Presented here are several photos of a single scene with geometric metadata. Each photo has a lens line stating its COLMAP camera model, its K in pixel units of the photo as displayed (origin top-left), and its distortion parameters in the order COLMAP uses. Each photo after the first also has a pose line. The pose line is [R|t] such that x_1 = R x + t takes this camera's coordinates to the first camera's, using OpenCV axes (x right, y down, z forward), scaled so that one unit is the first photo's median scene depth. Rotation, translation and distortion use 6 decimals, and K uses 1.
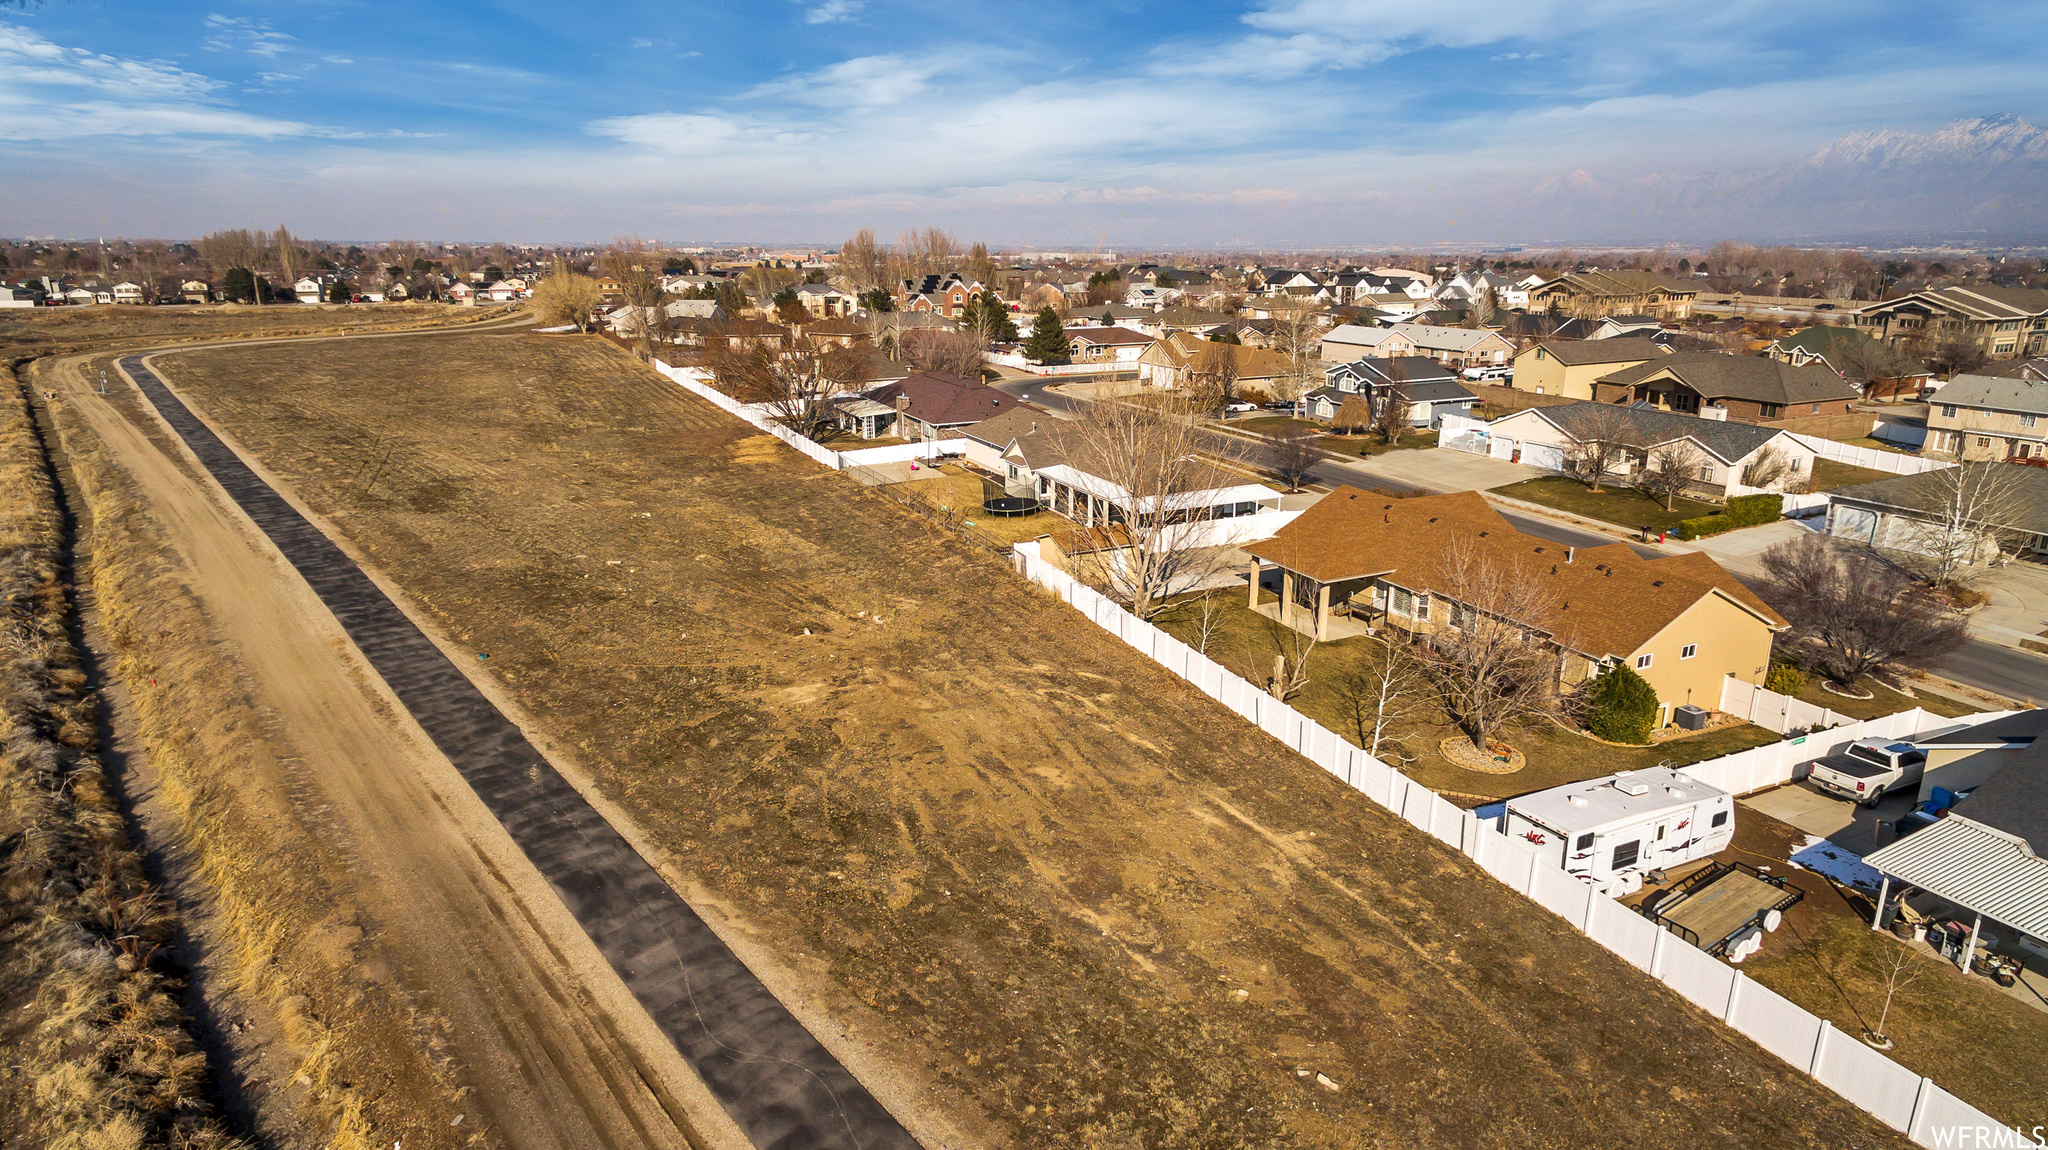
lens RADIAL K [[1177.0, 0, 1012.3], [0, 1177.0, 582.4], [0, 0, 1]] dist [0.007616, 0.002180]
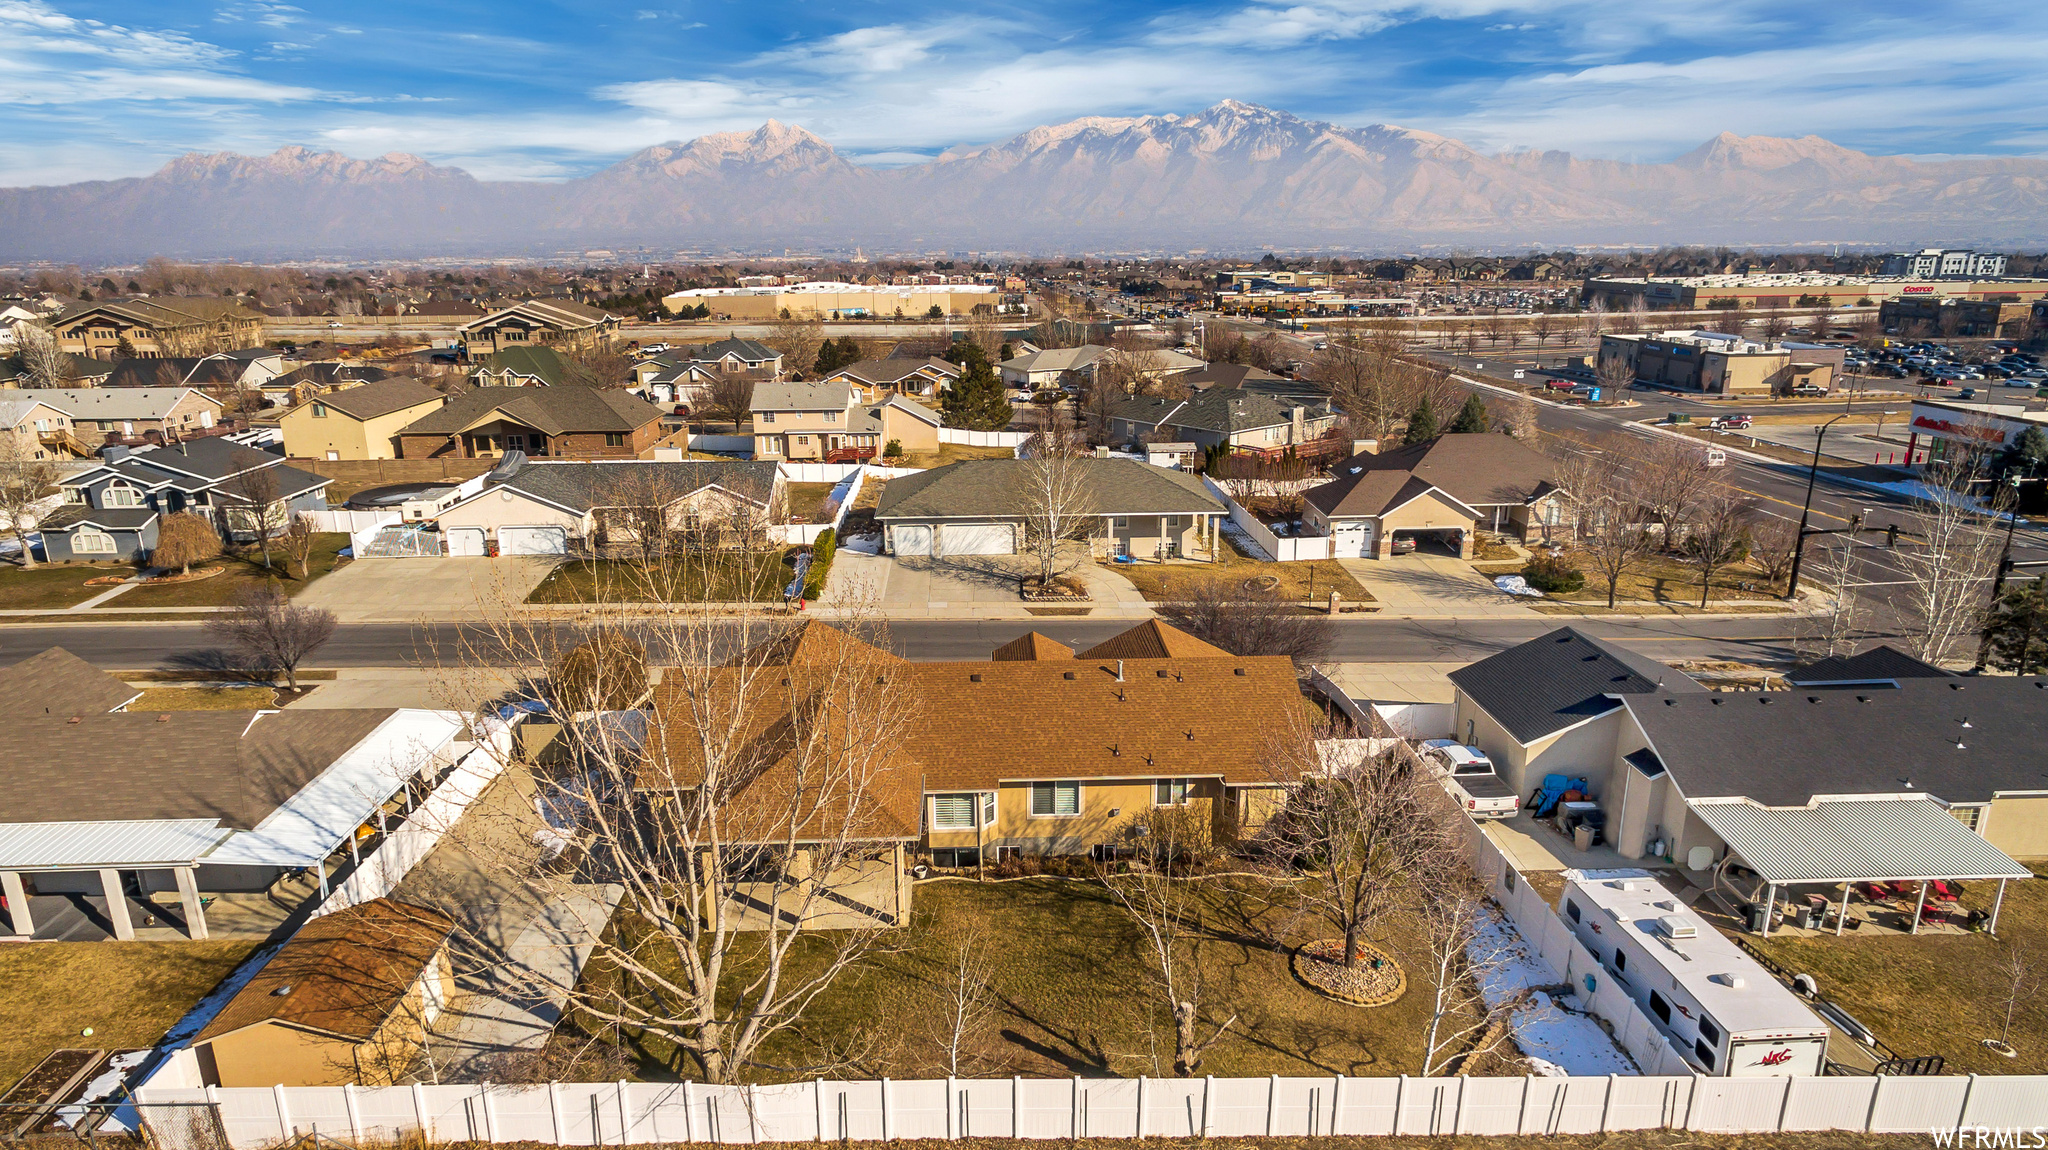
lens RADIAL K [[1177.0, 0, 1012.3], [0, 1177.0, 582.4], [0, 0, 1]] dist [0.007616, 0.002180]
pose [[0.392100, -0.257080, 0.883271, -0.116516], [0.268064, 0.950419, 0.157625, -0.110154], [-0.879999, 0.174969, 0.441574, 0.348819]]
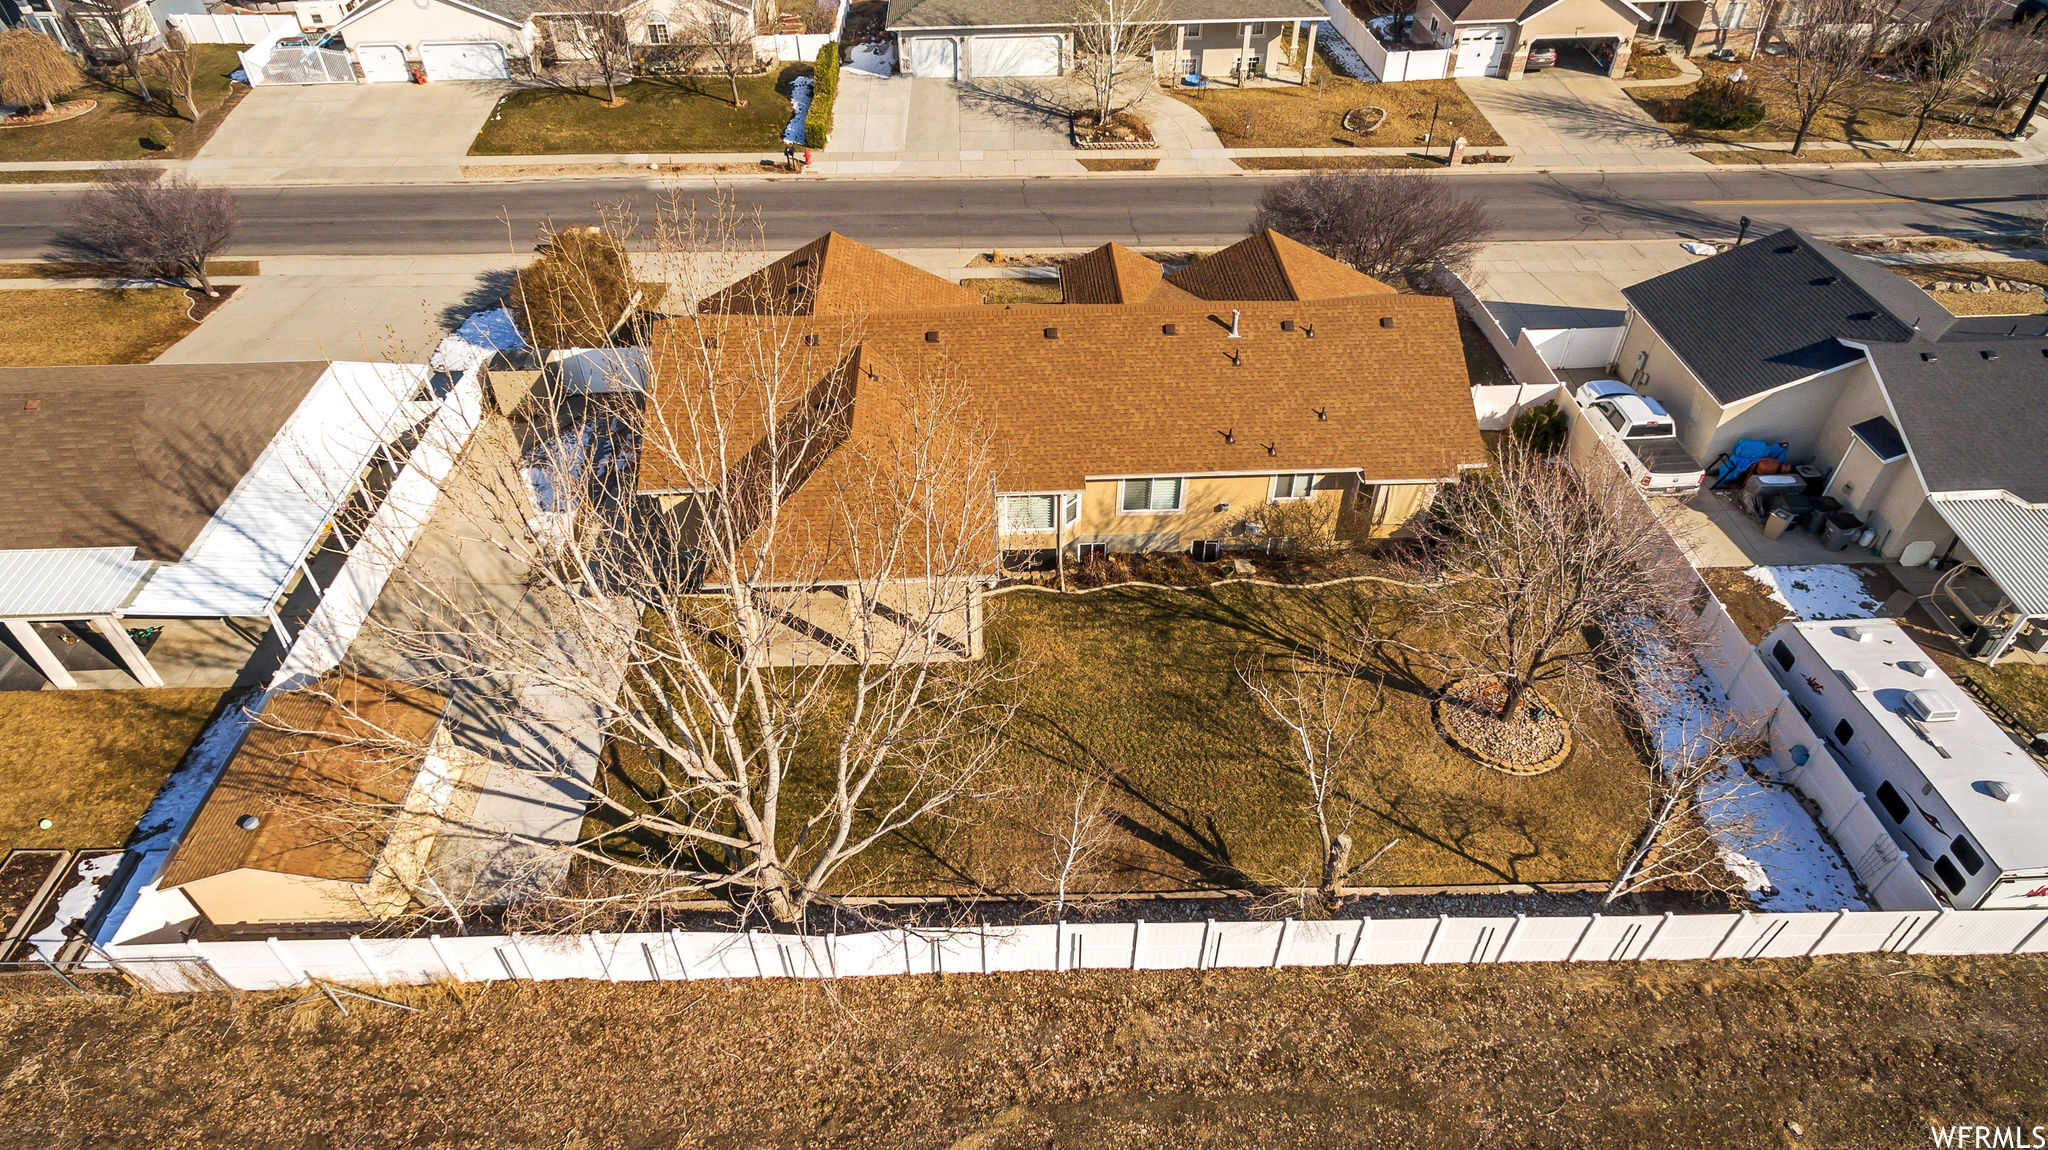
lens RADIAL K [[1177.0, 0, 1012.3], [0, 1177.0, 582.4], [0, 0, 1]] dist [0.007616, 0.002180]
pose [[0.394257, -0.609858, 0.687484, -0.039565], [0.273130, 0.792034, 0.545970, -0.140692], [-0.877475, -0.027480, 0.478835, 0.397259]]
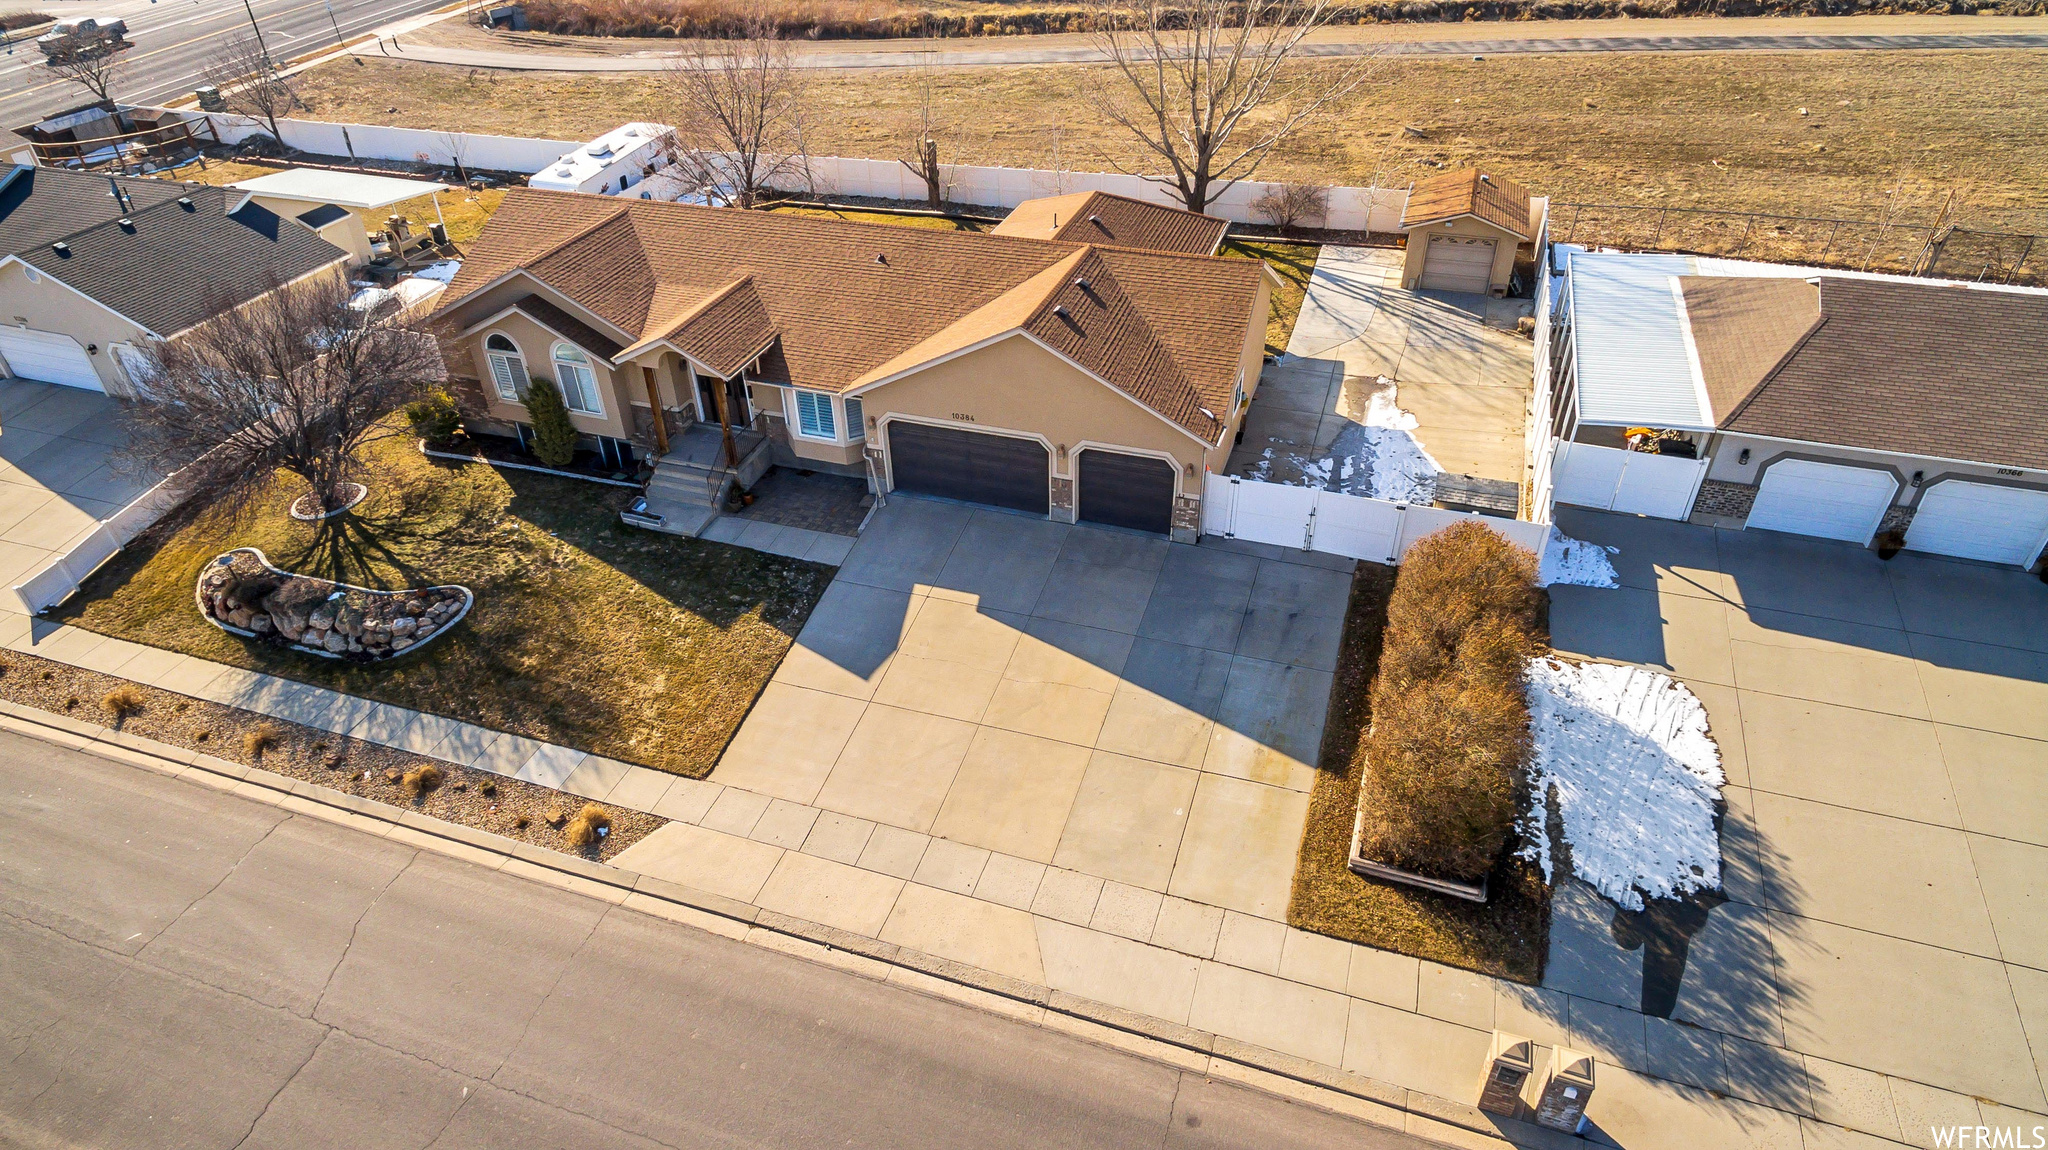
lens RADIAL K [[1177.0, 0, 1012.3], [0, 1177.0, 582.4], [0, 0, 1]] dist [0.007616, 0.002180]
pose [[-0.697837, 0.438387, -0.566428, 0.403773], [-0.177199, 0.660569, 0.729554, -0.191004], [0.693992, 0.609480, -0.383288, 0.737822]]
